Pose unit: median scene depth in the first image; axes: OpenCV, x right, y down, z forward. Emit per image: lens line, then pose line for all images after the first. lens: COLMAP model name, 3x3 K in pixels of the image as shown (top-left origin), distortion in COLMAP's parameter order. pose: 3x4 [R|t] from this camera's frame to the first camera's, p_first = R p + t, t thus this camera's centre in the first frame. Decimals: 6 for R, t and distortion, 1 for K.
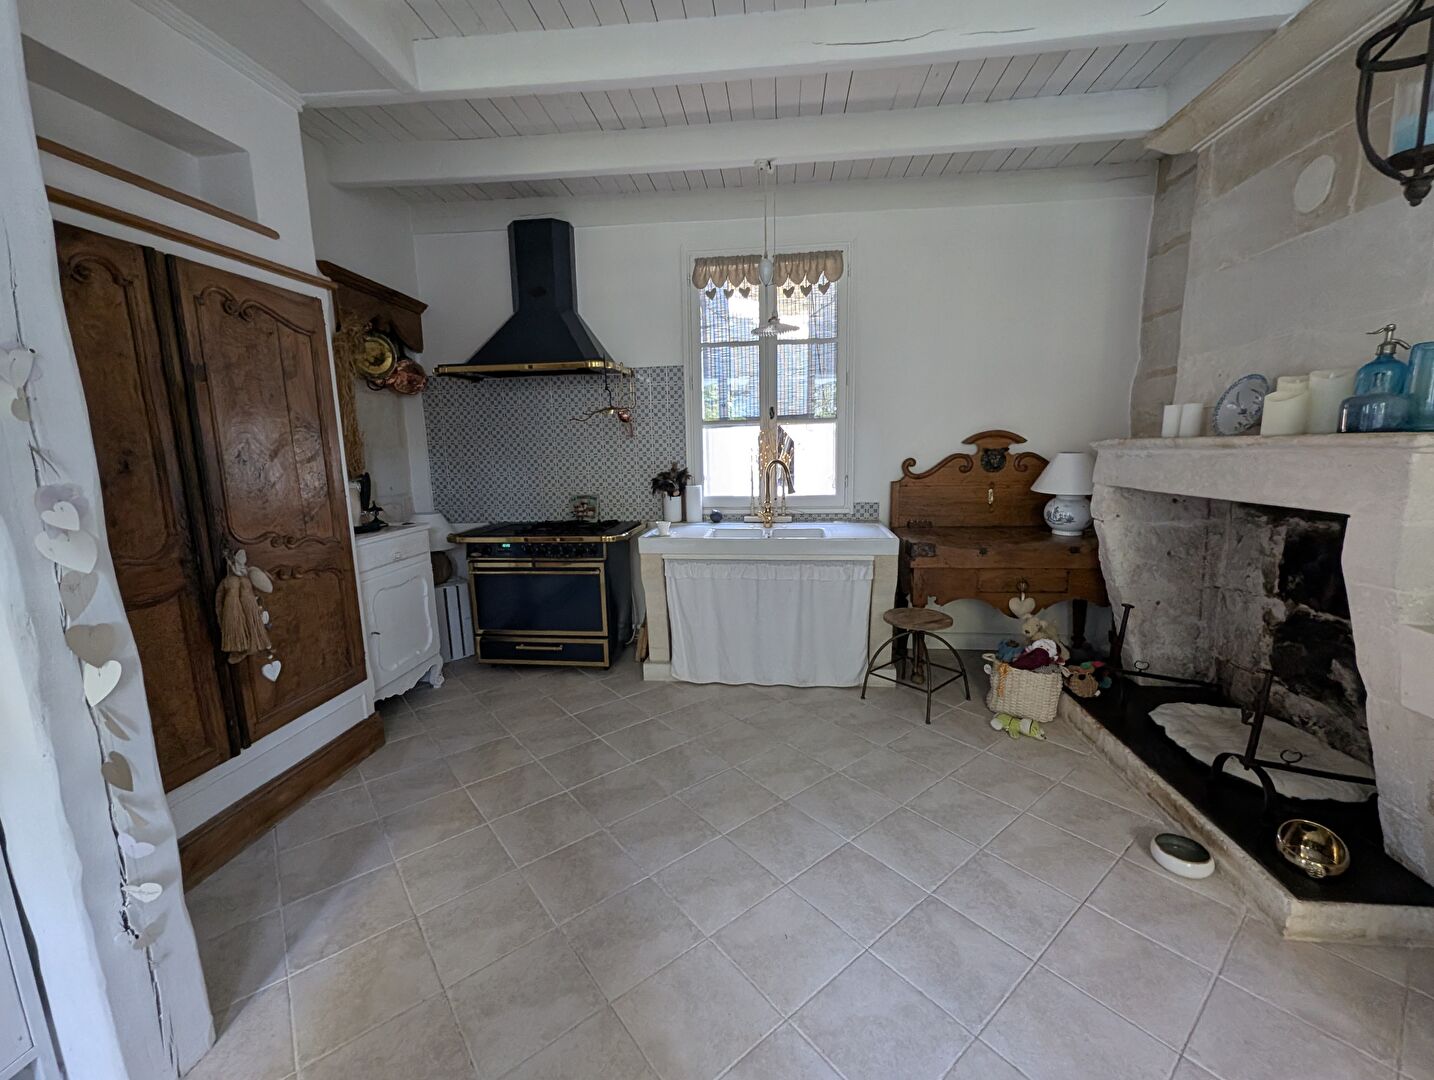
lens RADIAL K [[587.3, 0, 719.1], [0, 587.3, 538.2], [0, 0, 1]] dist [0.002412, -0.000108]
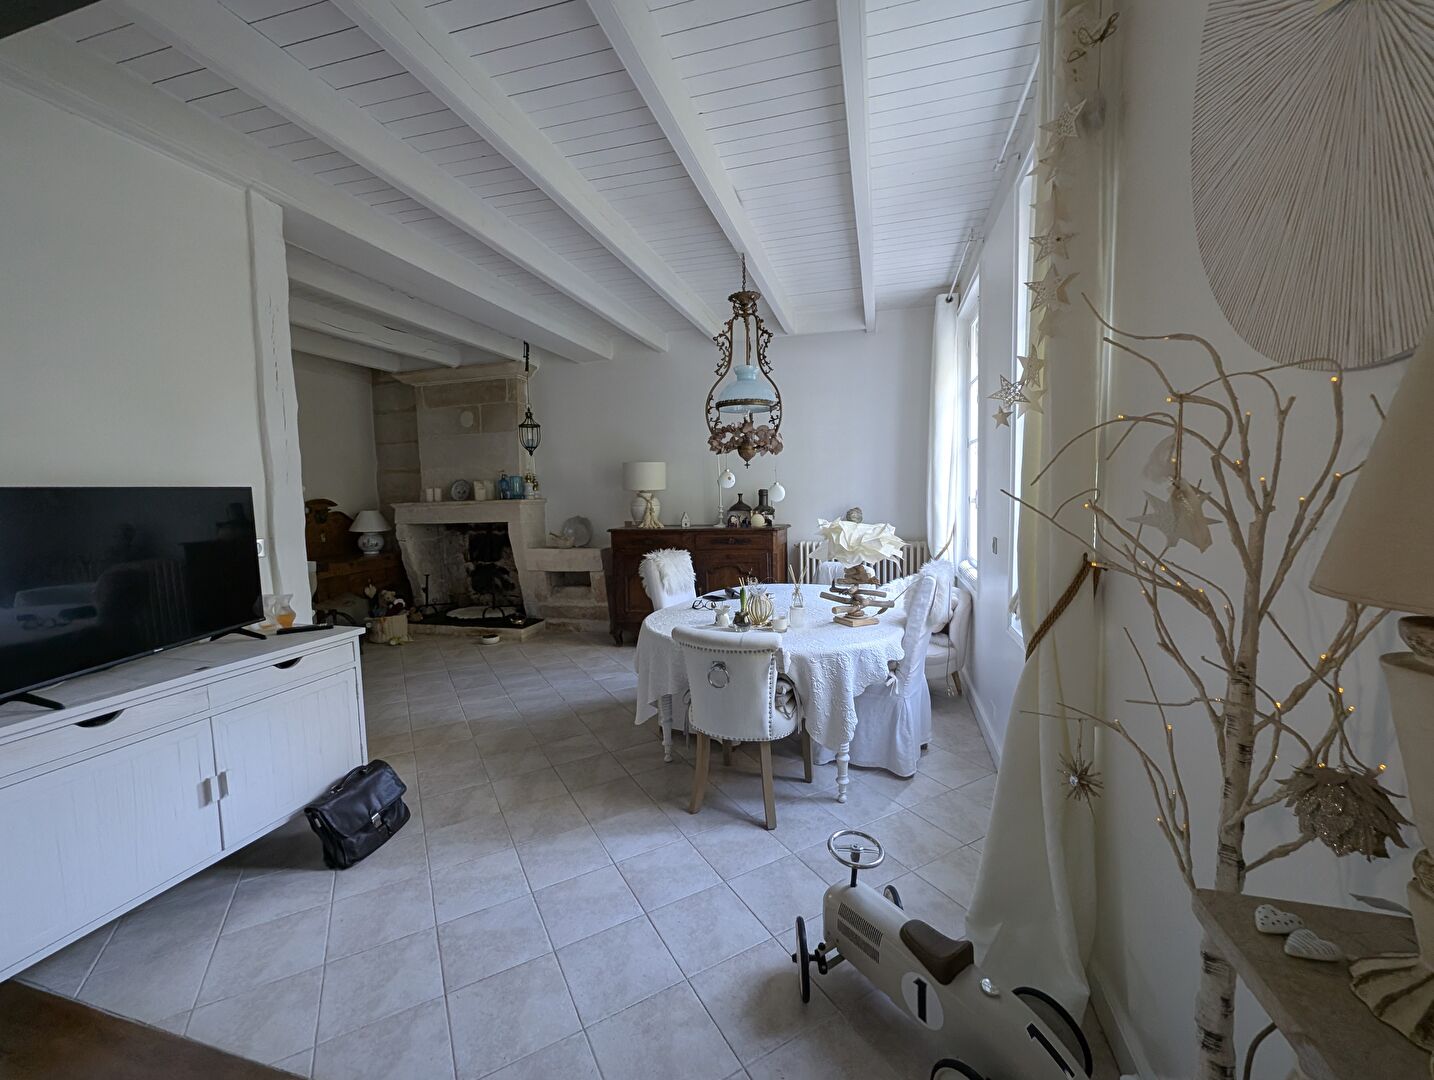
lens RADIAL K [[587.3, 0, 716.6], [0, 587.3, 534.8], [0, 0, 1]] dist [0.002412, -0.000108]
pose [[0.159777, -0.061552, 0.985232, -1.445523], [0.179153, 0.983288, 0.032377, 0.094986], [-0.970760, 0.171335, 0.168134, -0.528819]]
